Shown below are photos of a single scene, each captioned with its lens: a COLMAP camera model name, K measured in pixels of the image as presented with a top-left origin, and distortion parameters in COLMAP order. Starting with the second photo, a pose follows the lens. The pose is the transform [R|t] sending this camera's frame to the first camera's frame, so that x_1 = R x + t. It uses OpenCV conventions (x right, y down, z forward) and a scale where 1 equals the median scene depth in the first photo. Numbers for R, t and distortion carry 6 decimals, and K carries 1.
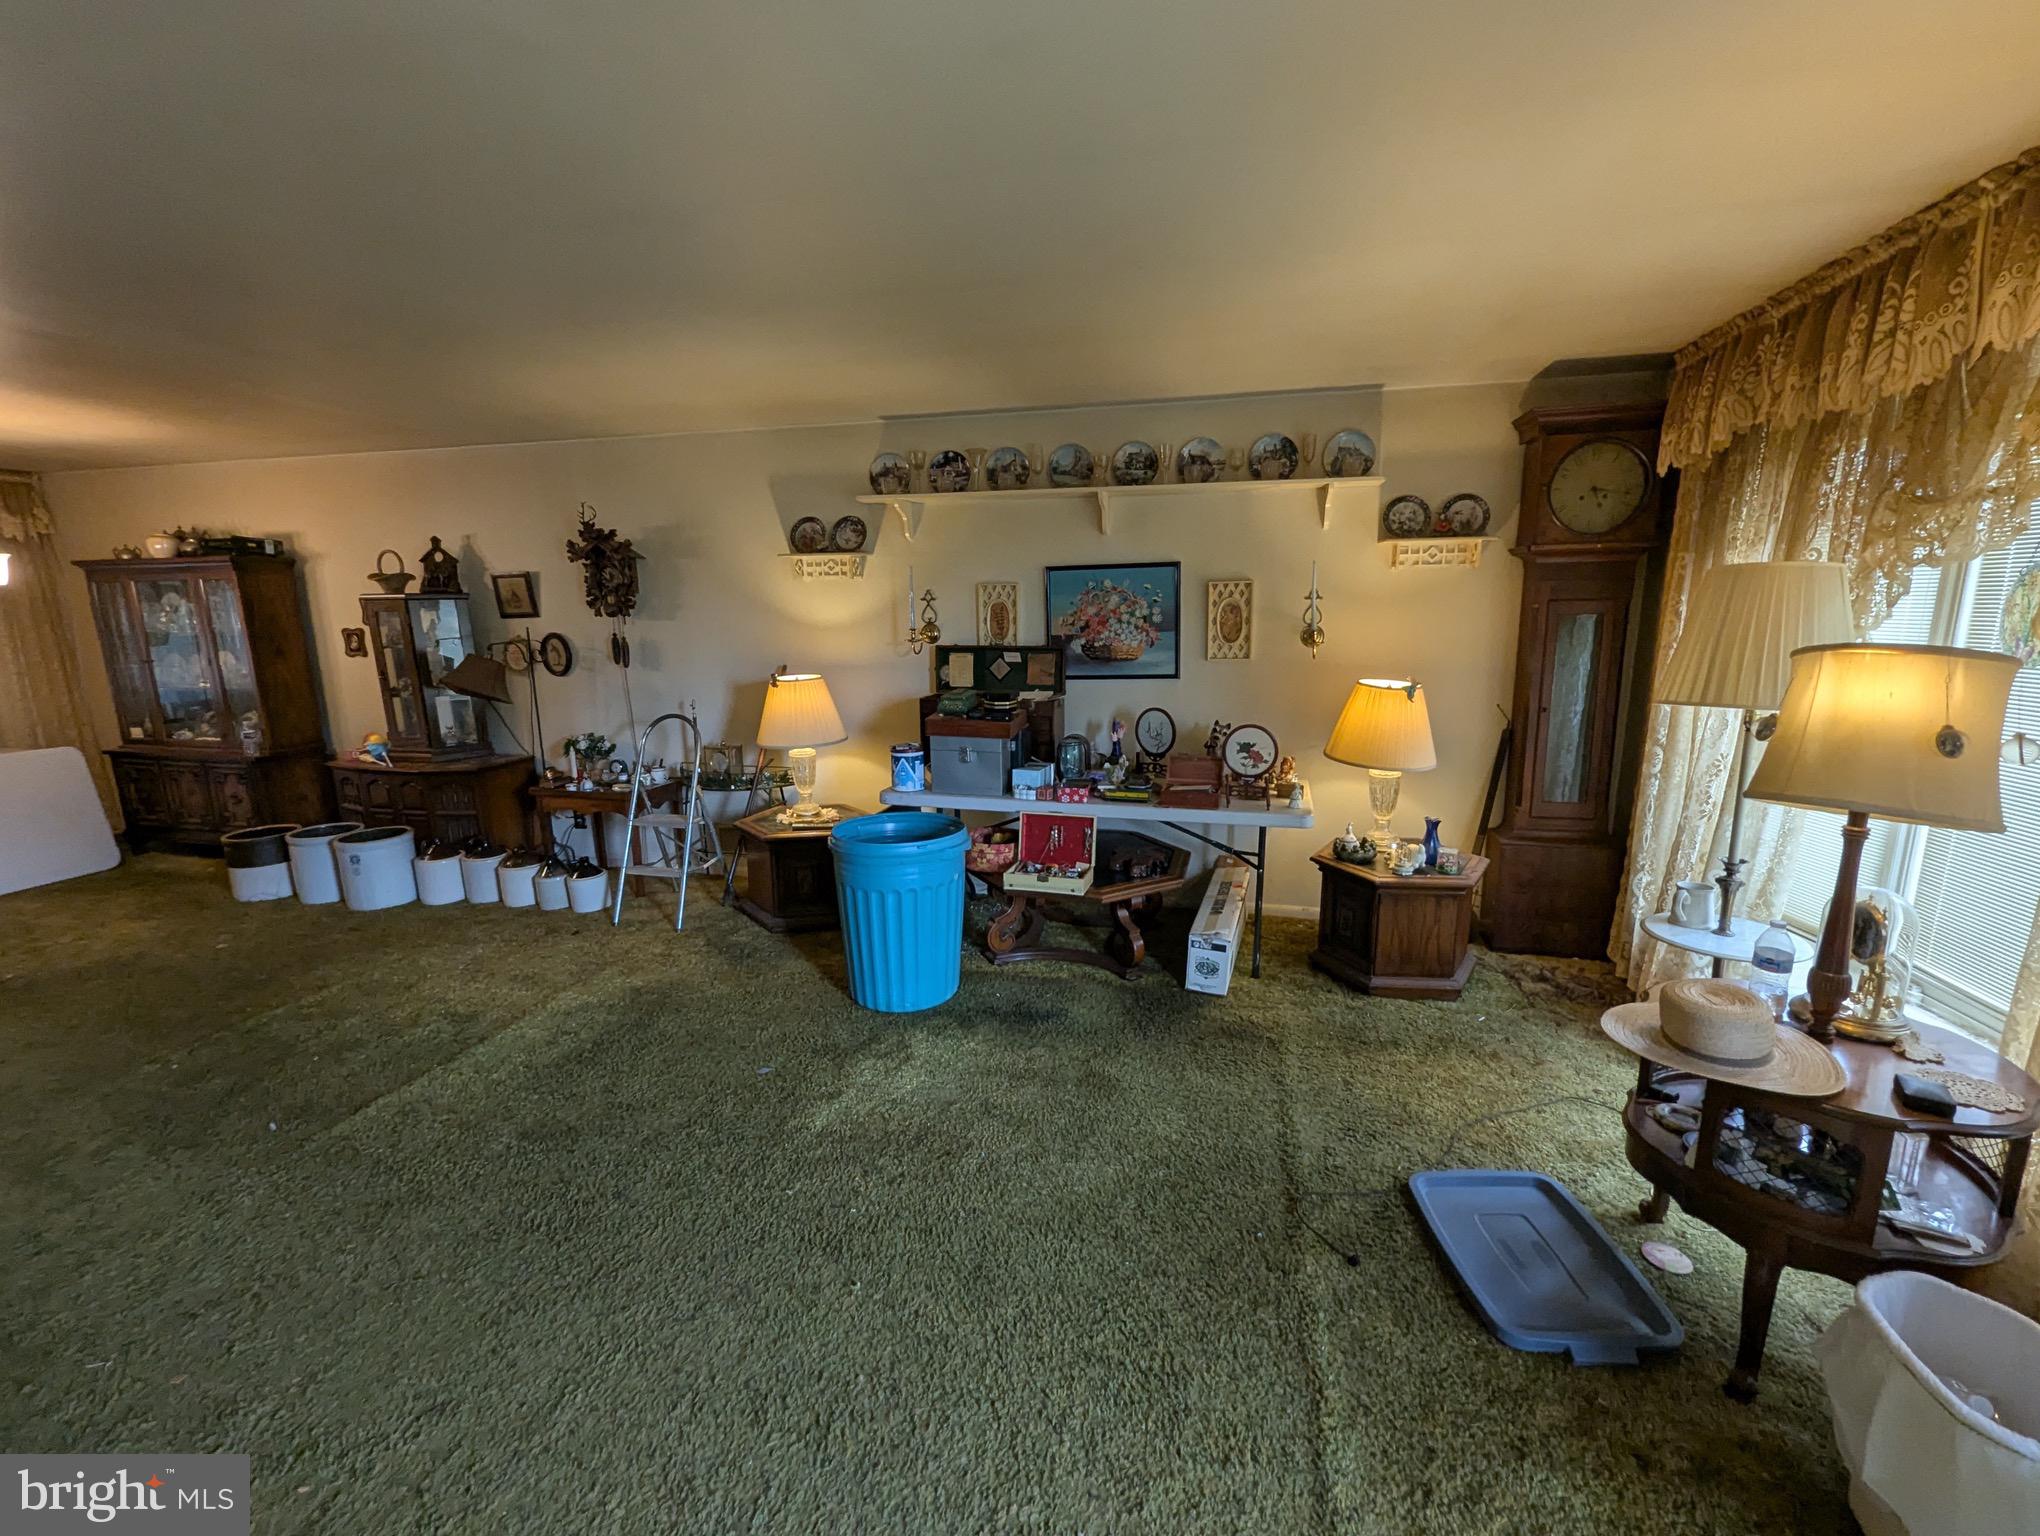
lens RADIAL K [[850.0, 0, 1027.2], [0, 850.0, 776.1], [0, 0, 1]] dist [0.004946, -0.002149]
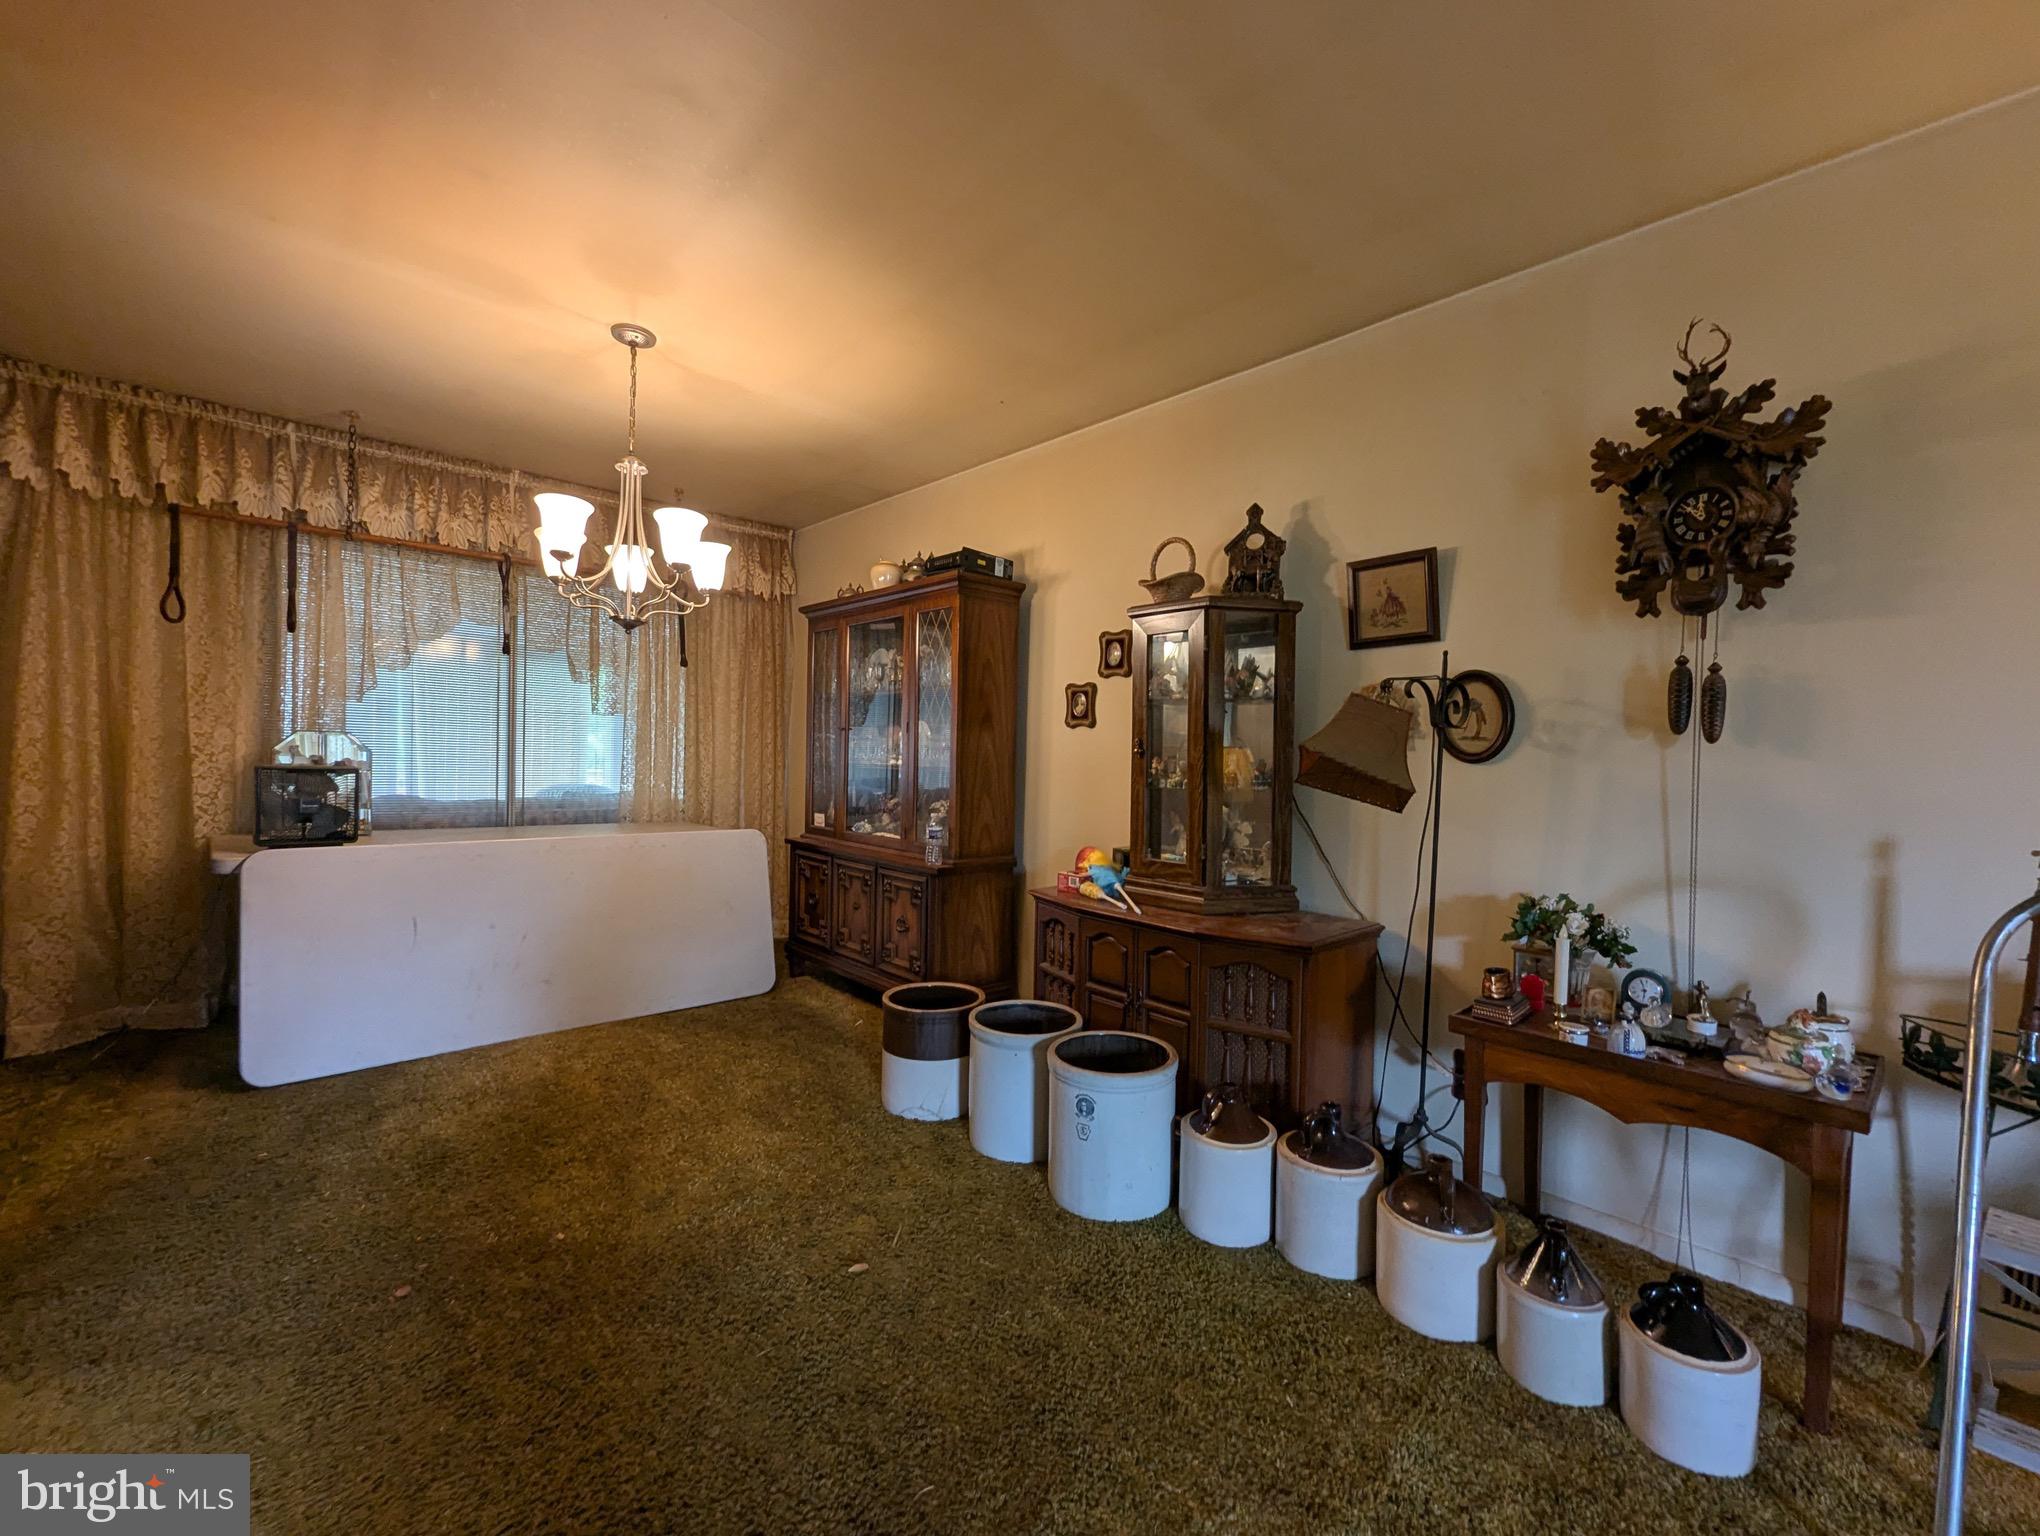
lens RADIAL K [[850.0, 0, 1022.8], [0, 850.0, 775.1], [0, 0, 1]] dist [0.004946, -0.002149]
pose [[0.830838, 0.044223, -0.554754, -0.573833], [-0.142077, 0.980660, -0.134610, -0.015993], [0.538072, 0.190657, 0.821053, 0.565272]]
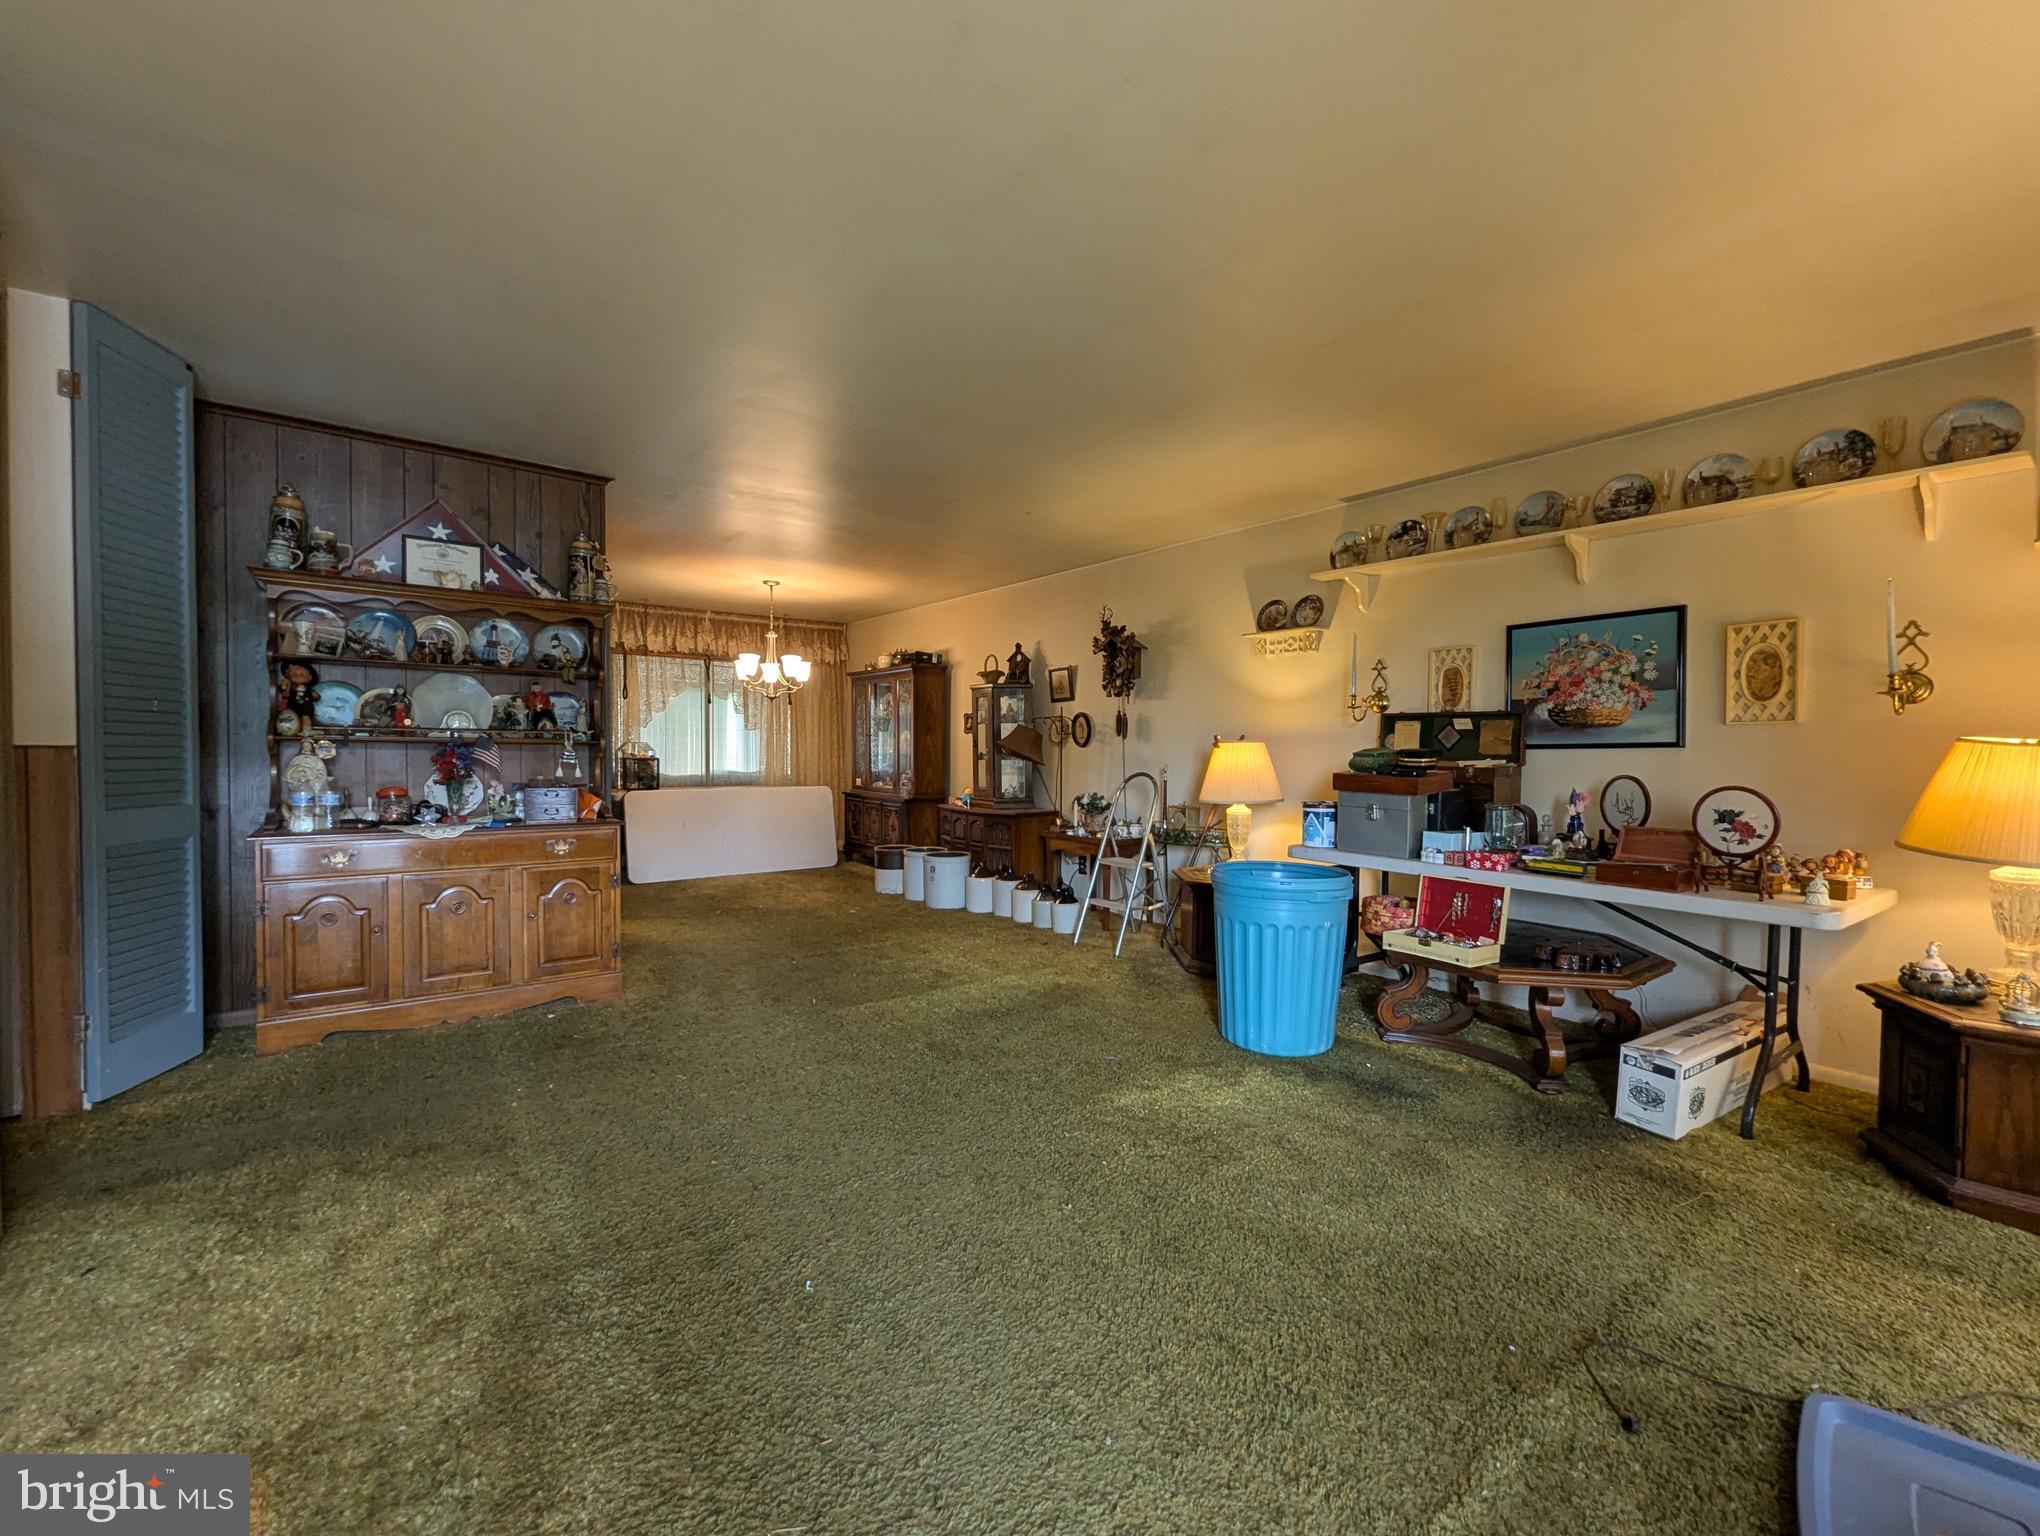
lens RADIAL K [[850.0, 0, 1029.9], [0, 850.0, 777.7], [0, 0, 1]] dist [0.004946, -0.002149]
pose [[0.776388, 0.040501, -0.628953, 0.197818], [-0.138097, 0.984615, -0.107066, 0.080007], [0.614940, 0.169981, 0.770036, 0.010975]]
